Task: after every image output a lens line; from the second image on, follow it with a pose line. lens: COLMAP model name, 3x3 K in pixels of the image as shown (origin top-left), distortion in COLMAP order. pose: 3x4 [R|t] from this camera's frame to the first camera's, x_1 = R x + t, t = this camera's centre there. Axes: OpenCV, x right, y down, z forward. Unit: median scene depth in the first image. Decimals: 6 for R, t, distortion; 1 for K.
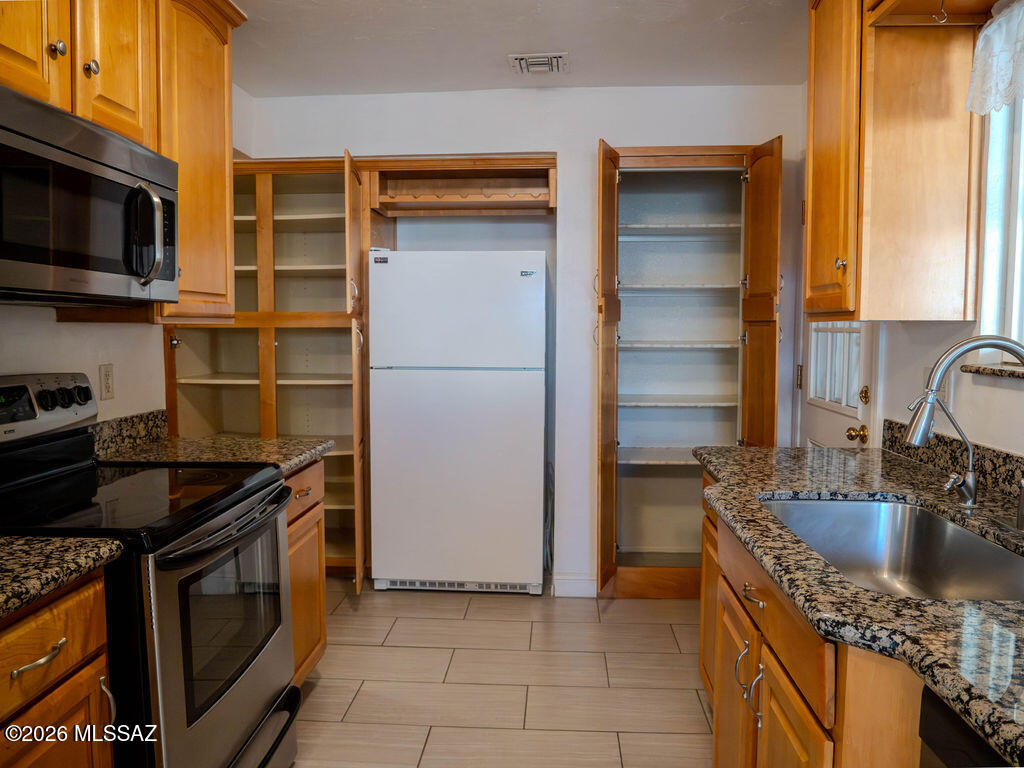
lens RADIAL K [[761.5, 0, 511.9], [0, 761.5, 381.0], [0, 0, 1]] dist [-0.030252, 0.011593]
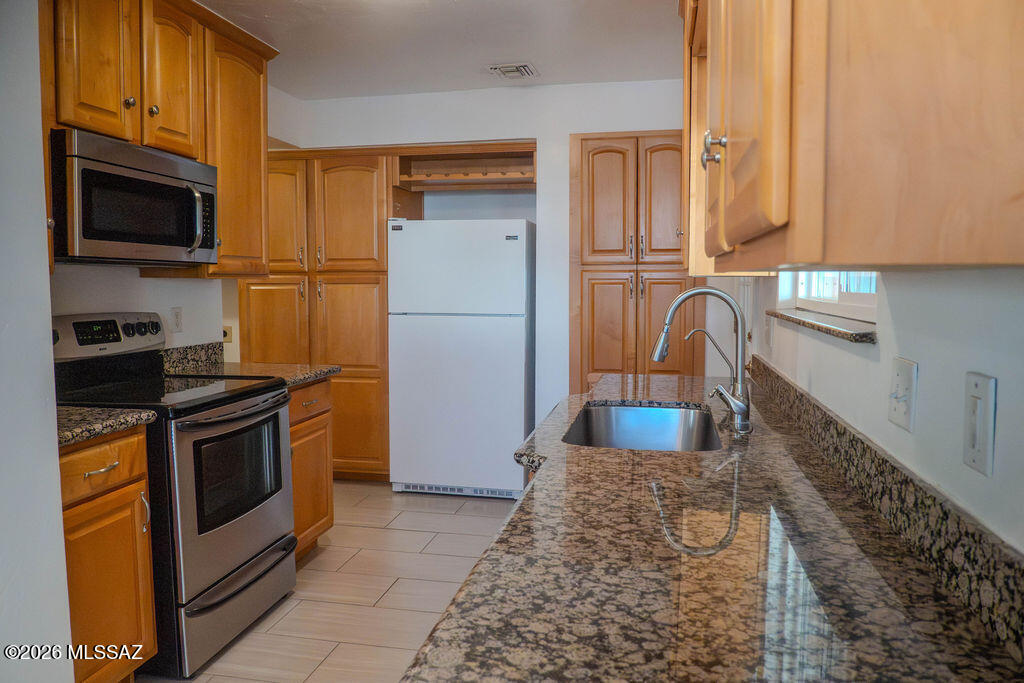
lens RADIAL K [[746.8, 0, 511.4], [0, 746.8, 337.7], [0, 0, 1]] dist [-0.027613, 0.010584]
pose [[0.990327, 0.010644, -0.138341, 0.261235], [-0.010025, 0.999936, 0.005172, 0.019816], [0.138388, -0.003735, 0.990371, -0.272500]]
